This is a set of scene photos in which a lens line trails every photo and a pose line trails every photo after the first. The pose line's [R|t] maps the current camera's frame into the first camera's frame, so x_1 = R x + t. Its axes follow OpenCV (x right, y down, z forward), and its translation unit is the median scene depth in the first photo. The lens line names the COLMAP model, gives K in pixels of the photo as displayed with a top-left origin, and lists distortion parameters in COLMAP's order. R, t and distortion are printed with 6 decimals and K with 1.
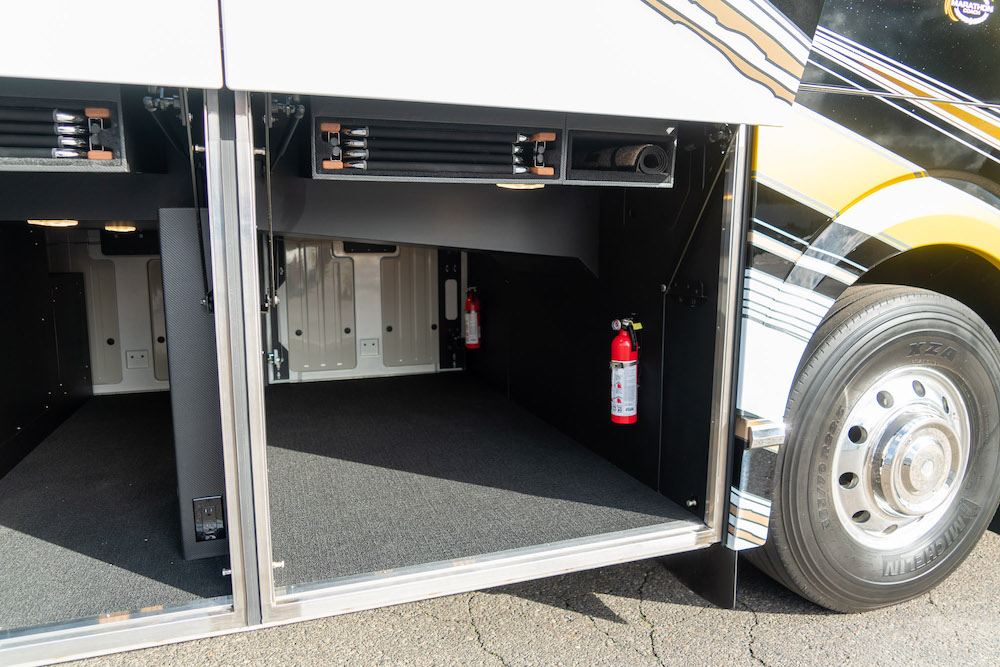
lens RADIAL K [[715.6, 0, 500.0], [0, 715.6, 333.5], [0, 0, 1]] dist [0.005223, 0.001195]
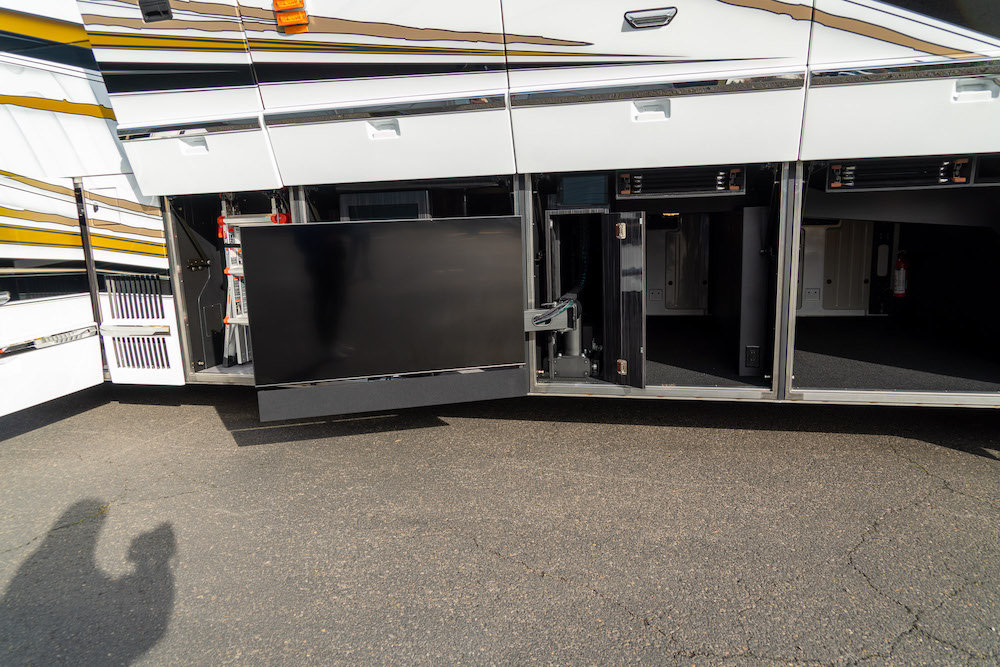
lens RADIAL K [[671.6, 0, 500.0], [0, 671.6, 333.5], [0, 0, 1]] dist [-0.008515, -0.001368]
pose [[0.842388, 0.068652, -0.534481, 0.013199], [-0.042702, 0.997237, 0.060790, 0.107205], [0.537177, -0.028385, 0.842992, -1.058778]]
